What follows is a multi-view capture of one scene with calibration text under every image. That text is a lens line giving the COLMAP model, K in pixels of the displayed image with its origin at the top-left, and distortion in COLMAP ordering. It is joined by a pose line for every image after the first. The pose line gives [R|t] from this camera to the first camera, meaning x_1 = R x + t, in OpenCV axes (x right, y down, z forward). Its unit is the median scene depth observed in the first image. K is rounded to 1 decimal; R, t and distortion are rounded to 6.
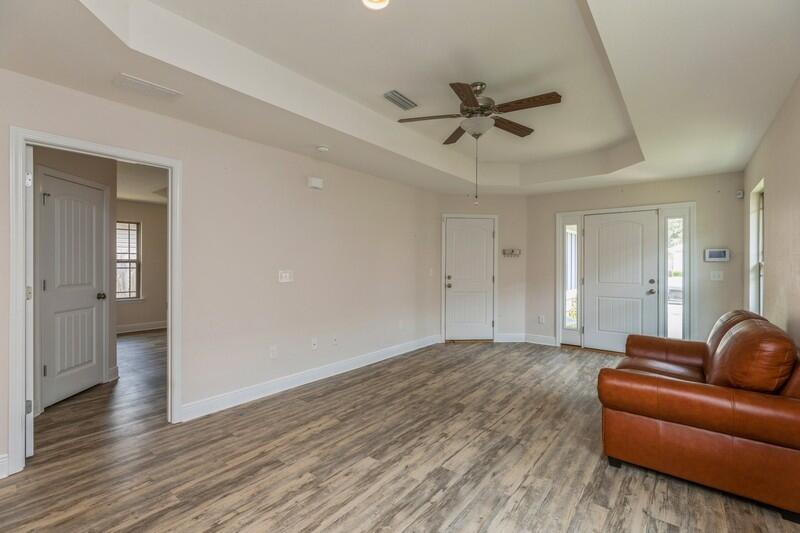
lens RADIAL K [[358.7, 0, 402.4], [0, 358.7, 268.2], [0, 0, 1]] dist [0.008550, -0.001171]
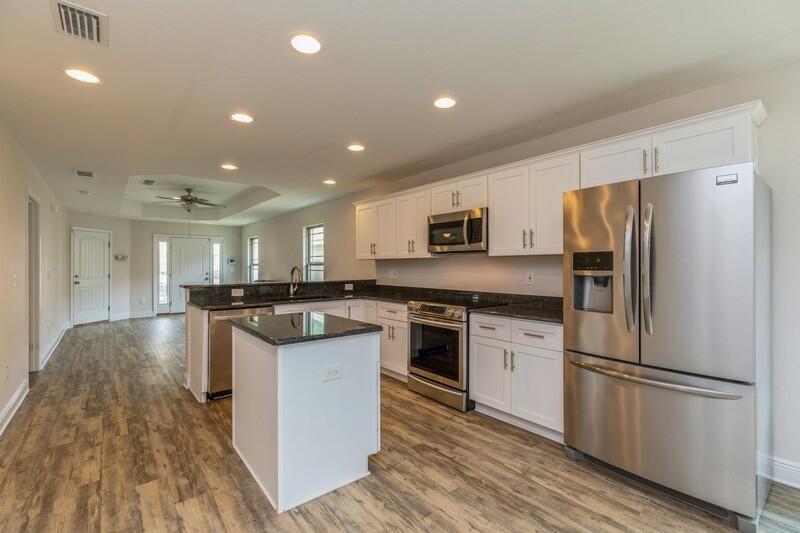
lens RADIAL K [[358.7, 0, 398.2], [0, 358.7, 264.6], [0, 0, 1]] dist [0.008550, -0.001171]
pose [[0.213742, -0.003764, 0.976883, -1.862291], [0.015477, 0.999880, 0.000466, 0.002299], [-0.976768, 0.015020, 0.213775, -0.859926]]
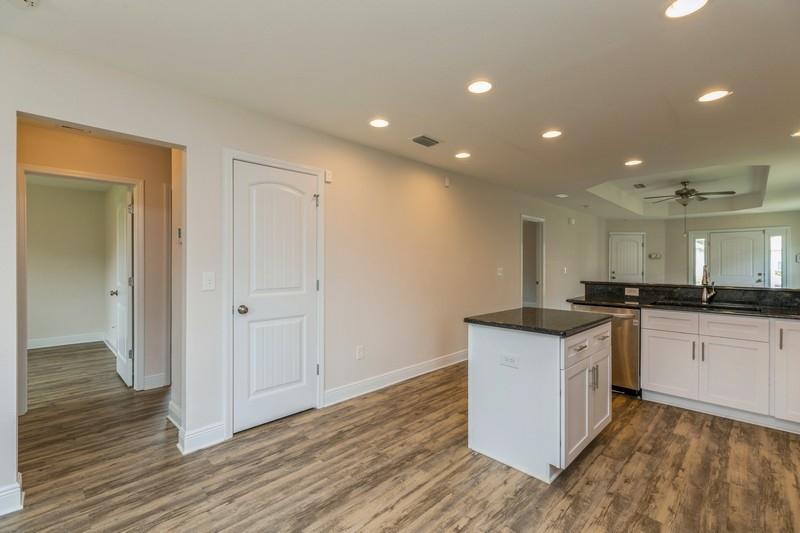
lens RADIAL K [[358.7, 0, 398.1], [0, 358.7, 261.7], [0, 0, 1]] dist [0.008550, -0.001171]
pose [[0.994197, -0.001414, -0.107568, -1.337593], [-0.000362, 0.999864, -0.016492, 0.012123], [0.107576, 0.016435, 0.994061, -1.410487]]
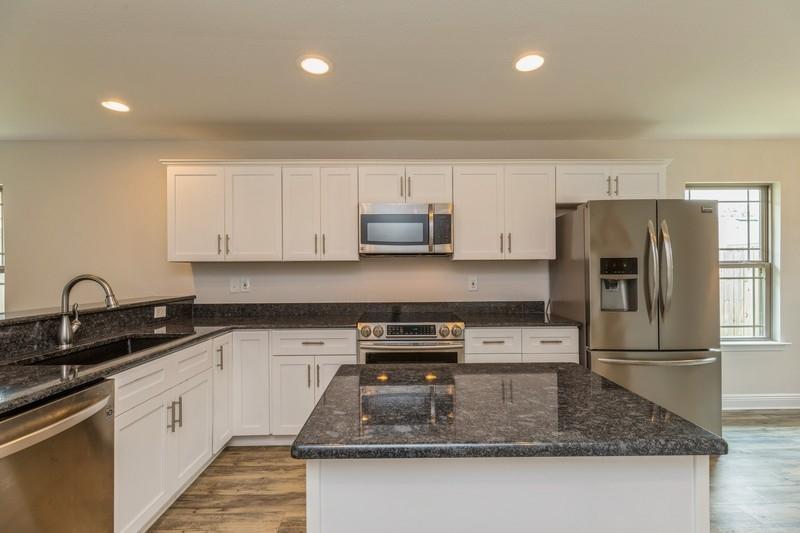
lens RADIAL K [[343.9, 0, 394.9], [0, 343.9, 273.5], [0, 0, 1]] dist [-0.002567, -0.000473]
pose [[-0.633548, -0.007355, 0.773668, -1.292679], [0.011758, 0.999748, 0.019133, -0.002930], [-0.773614, 0.021219, -0.633302, -0.138754]]
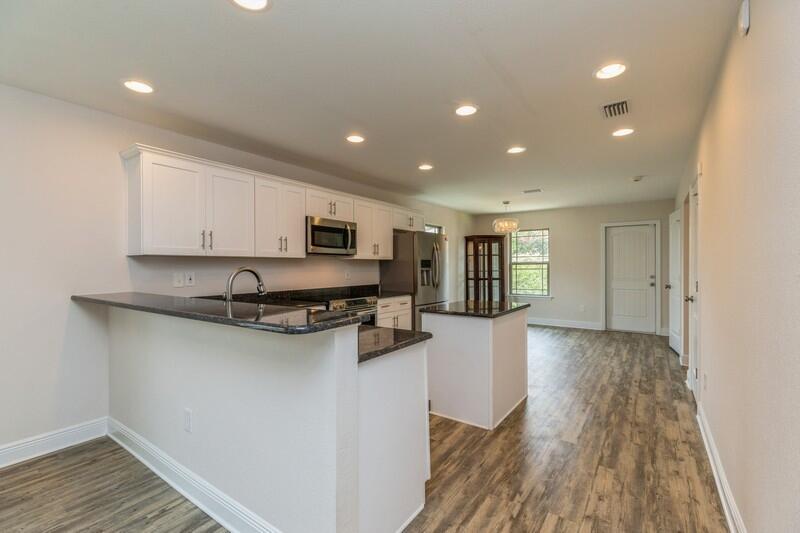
lens RADIAL K [[358.7, 0, 400.2], [0, 358.7, 263.3], [0, 0, 1]] dist [0.008550, -0.001171]
pose [[-0.998058, -0.000599, -0.062286, -0.739757], [-0.000785, 0.999995, 0.002972, -0.006327], [0.062284, 0.003015, -0.998054, 0.728649]]
